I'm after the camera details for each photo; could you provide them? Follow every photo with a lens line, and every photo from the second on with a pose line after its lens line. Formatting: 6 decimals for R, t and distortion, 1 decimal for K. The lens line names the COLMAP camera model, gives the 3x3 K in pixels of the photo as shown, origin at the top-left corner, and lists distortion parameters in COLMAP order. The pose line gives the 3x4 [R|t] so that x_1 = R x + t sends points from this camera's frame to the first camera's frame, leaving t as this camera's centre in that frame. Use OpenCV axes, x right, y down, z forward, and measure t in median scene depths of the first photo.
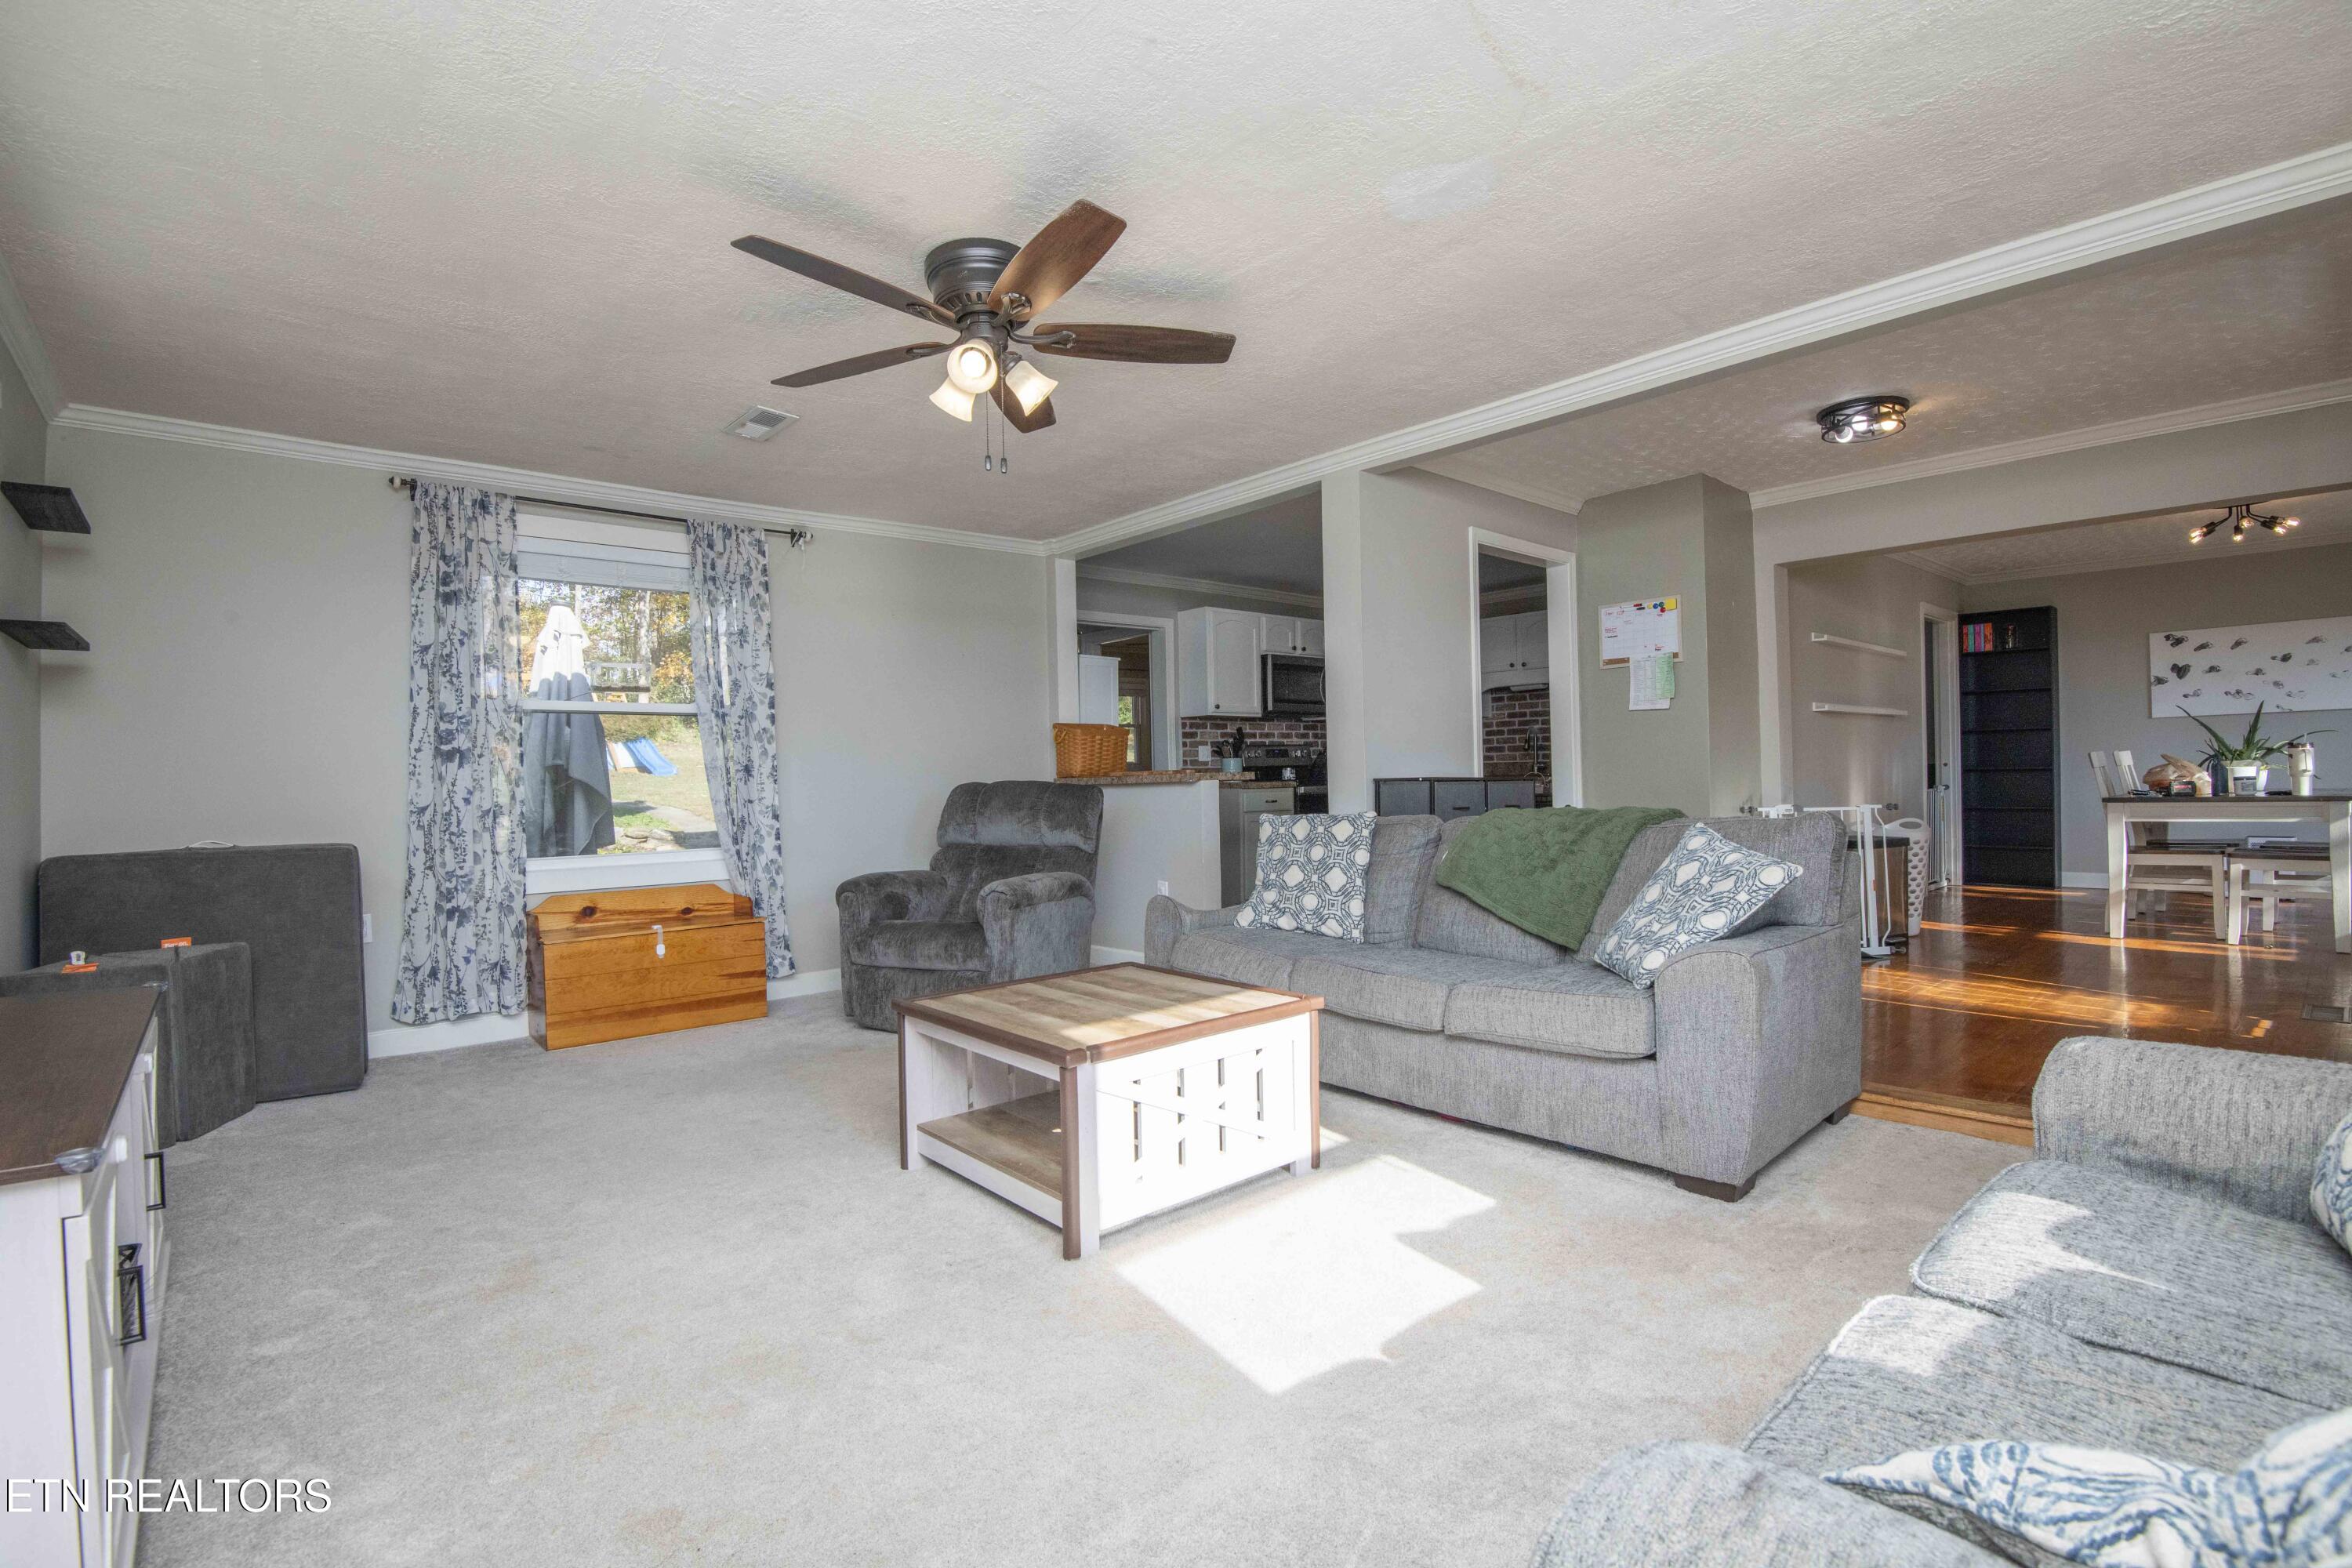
lens RADIAL K [[1091.8, 0, 1185.1], [0, 1091.8, 782.2], [0, 0, 1]] dist [-0.004492, -0.023575]
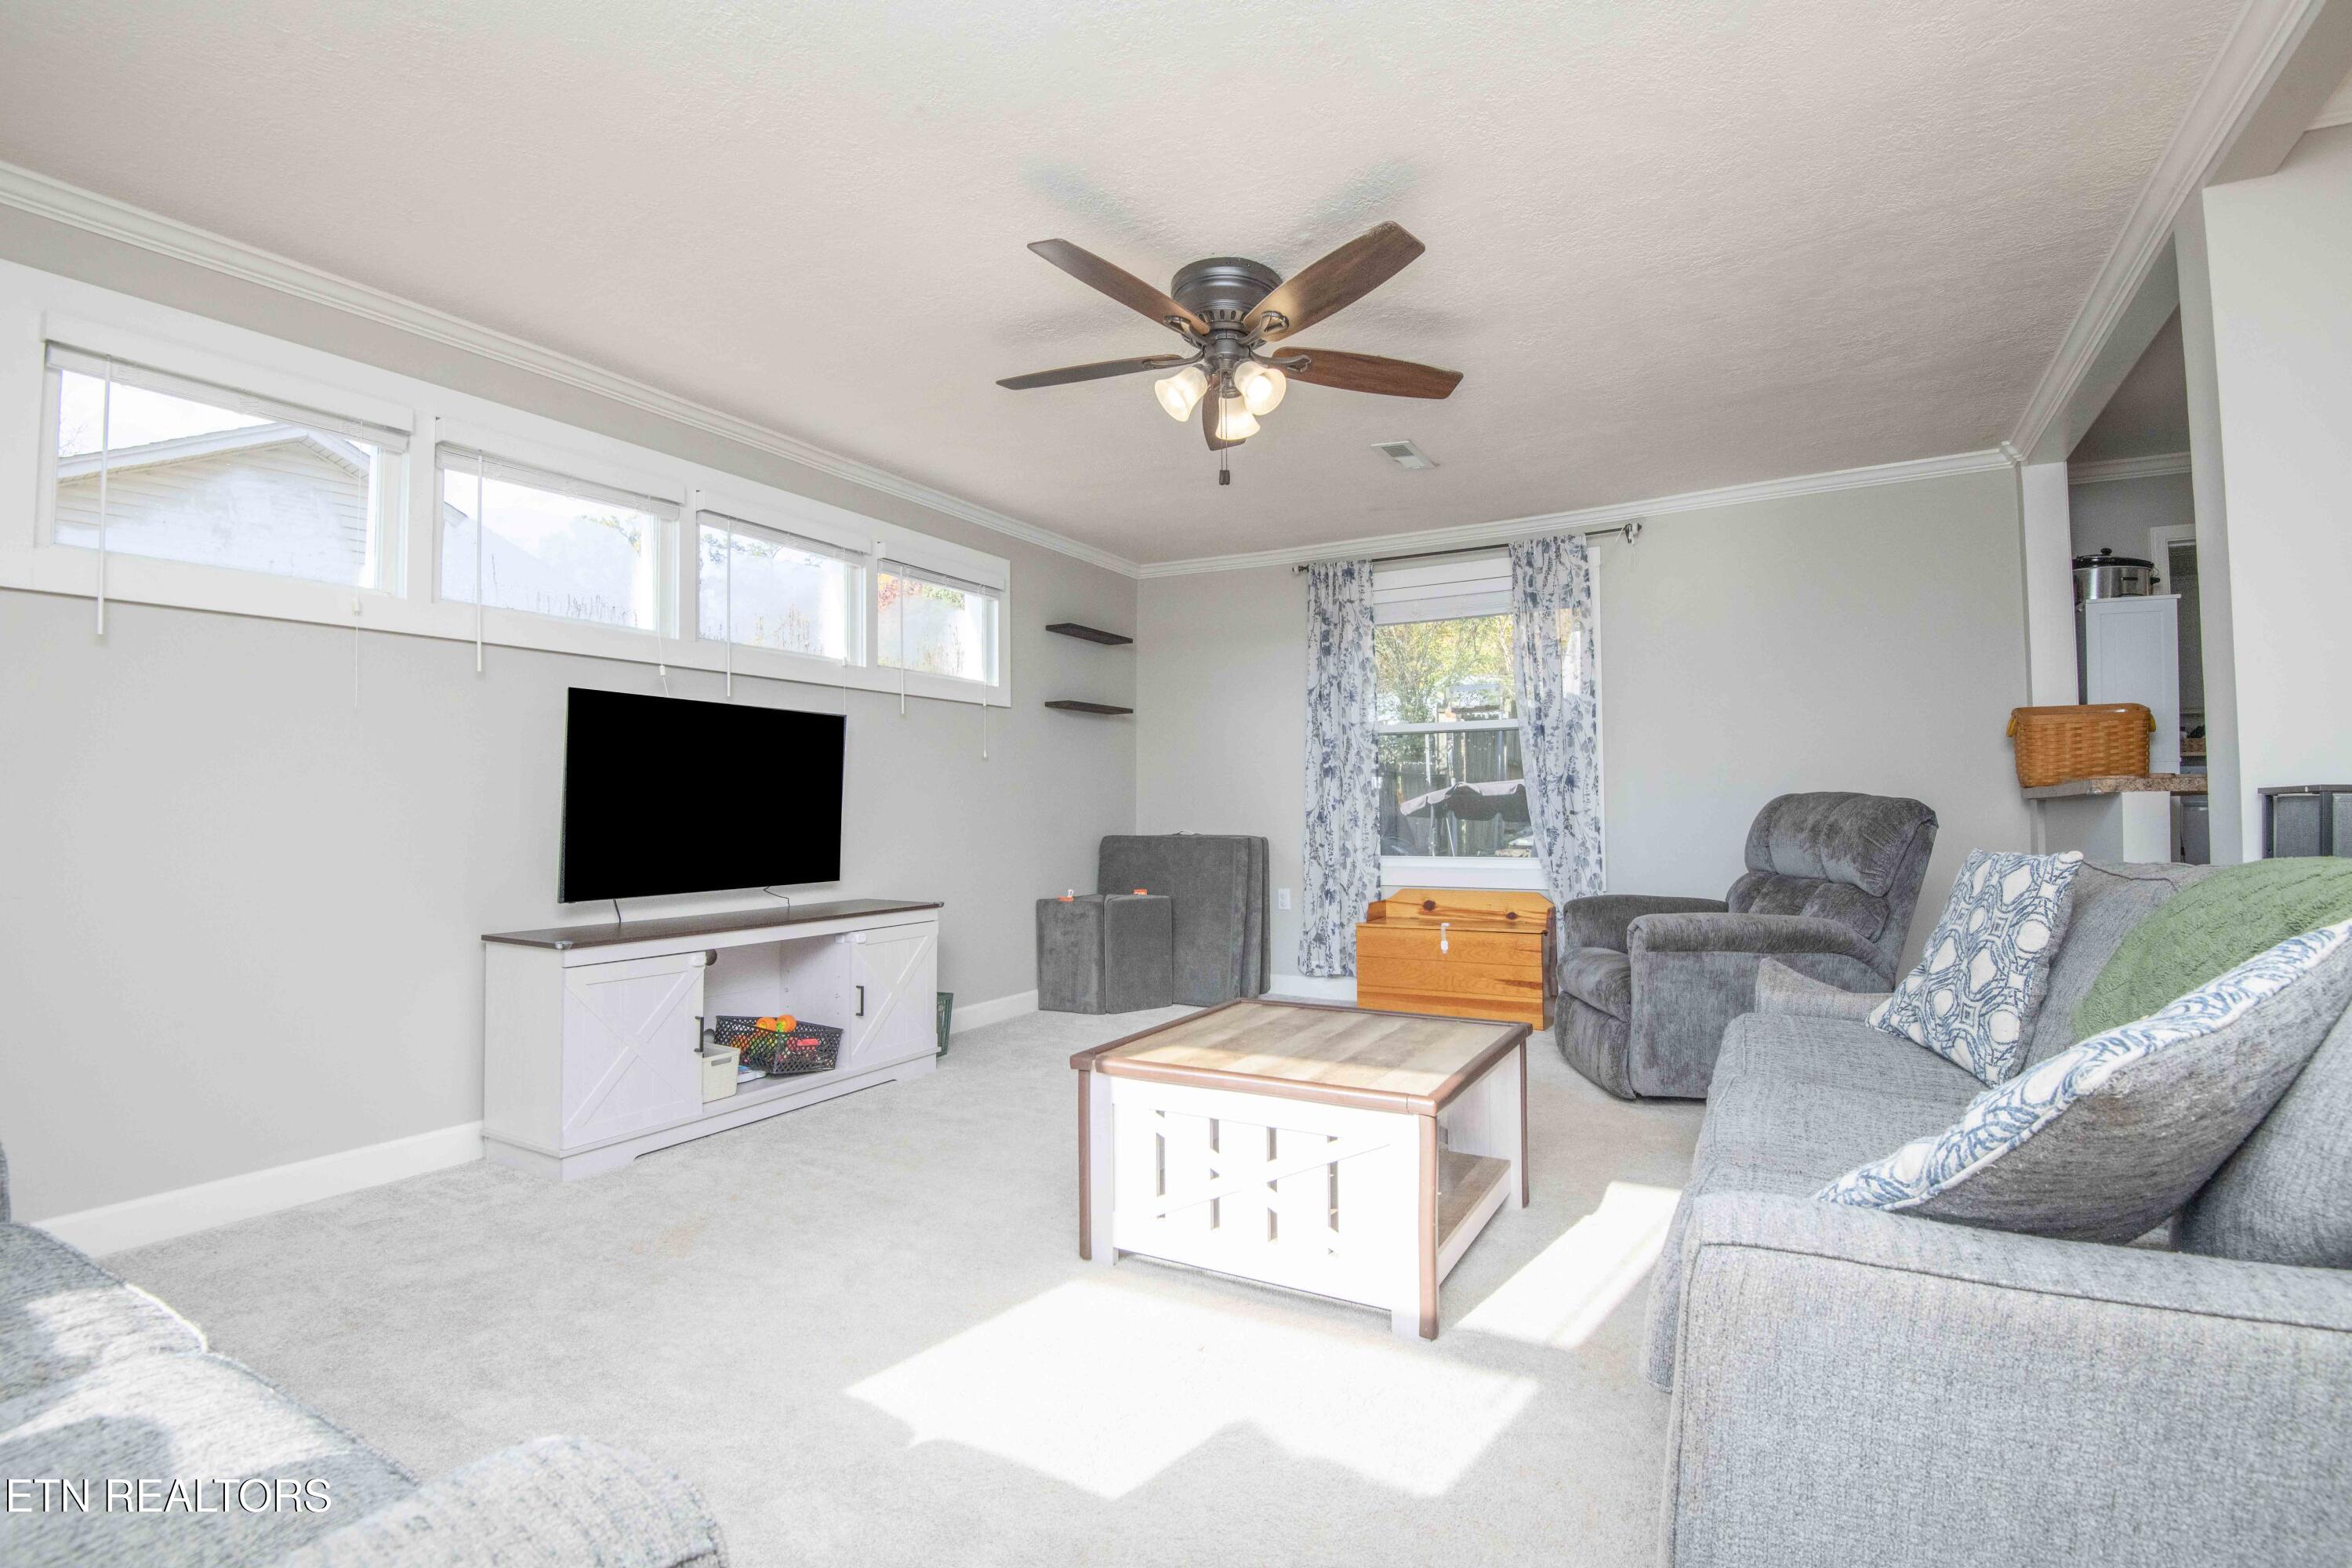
lens RADIAL K [[1083.9, 0, 1176.0], [0, 1083.9, 784.0], [0, 0, 1]] dist [-0.041369, -0.000334]
pose [[0.317097, -0.006253, -0.948373, 0.489829], [-0.002088, 0.999971, -0.007291, -0.000570], [0.948391, 0.004292, 0.317075, 0.419397]]
